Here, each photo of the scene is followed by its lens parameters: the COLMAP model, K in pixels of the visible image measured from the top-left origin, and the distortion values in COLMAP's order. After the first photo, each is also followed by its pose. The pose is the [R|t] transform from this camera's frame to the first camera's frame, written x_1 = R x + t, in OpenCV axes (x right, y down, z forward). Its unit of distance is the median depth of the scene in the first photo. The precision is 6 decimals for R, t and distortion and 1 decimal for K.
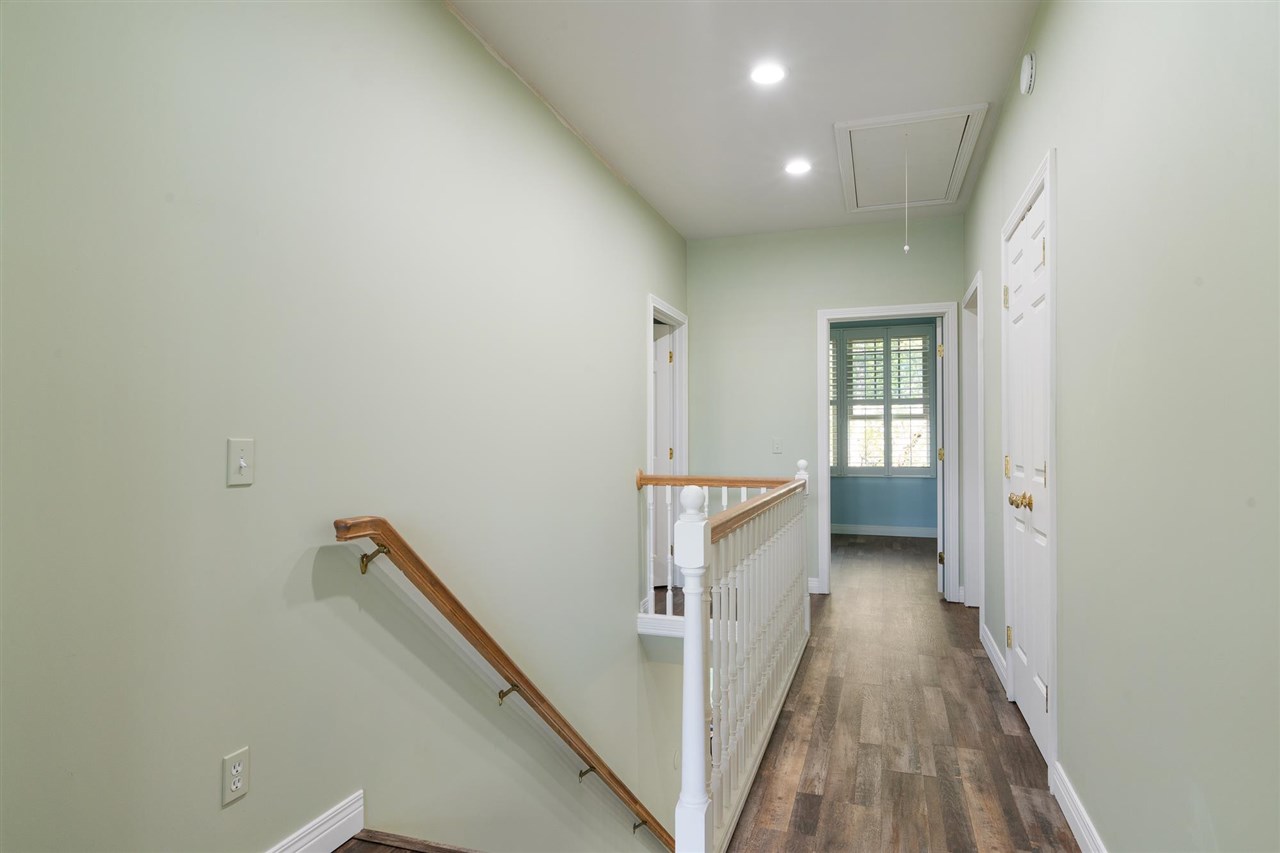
lens RADIAL K [[710.1, 0, 641.6], [0, 710.1, 430.8], [0, 0, 1]] dist [0.003711, -0.000448]
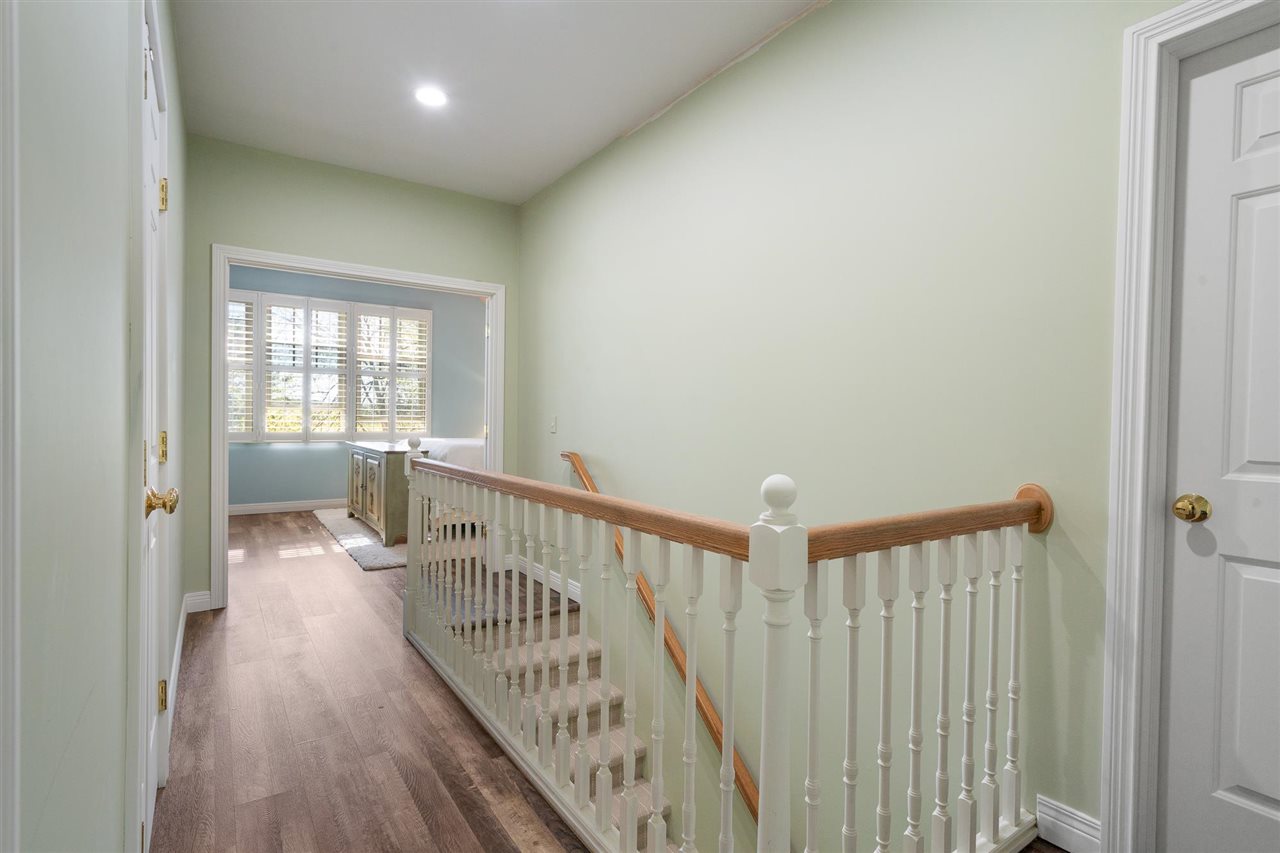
lens RADIAL K [[637.2, 0, 642.3], [0, 637.2, 427.2], [0, 0, 1]] dist [-0.000533, 0.000469]
pose [[-0.599257, -0.001657, -0.800555, 0.677621], [-0.003803, 0.999992, 0.000777, 0.028752], [0.800547, 0.003511, -0.599259, 1.554364]]
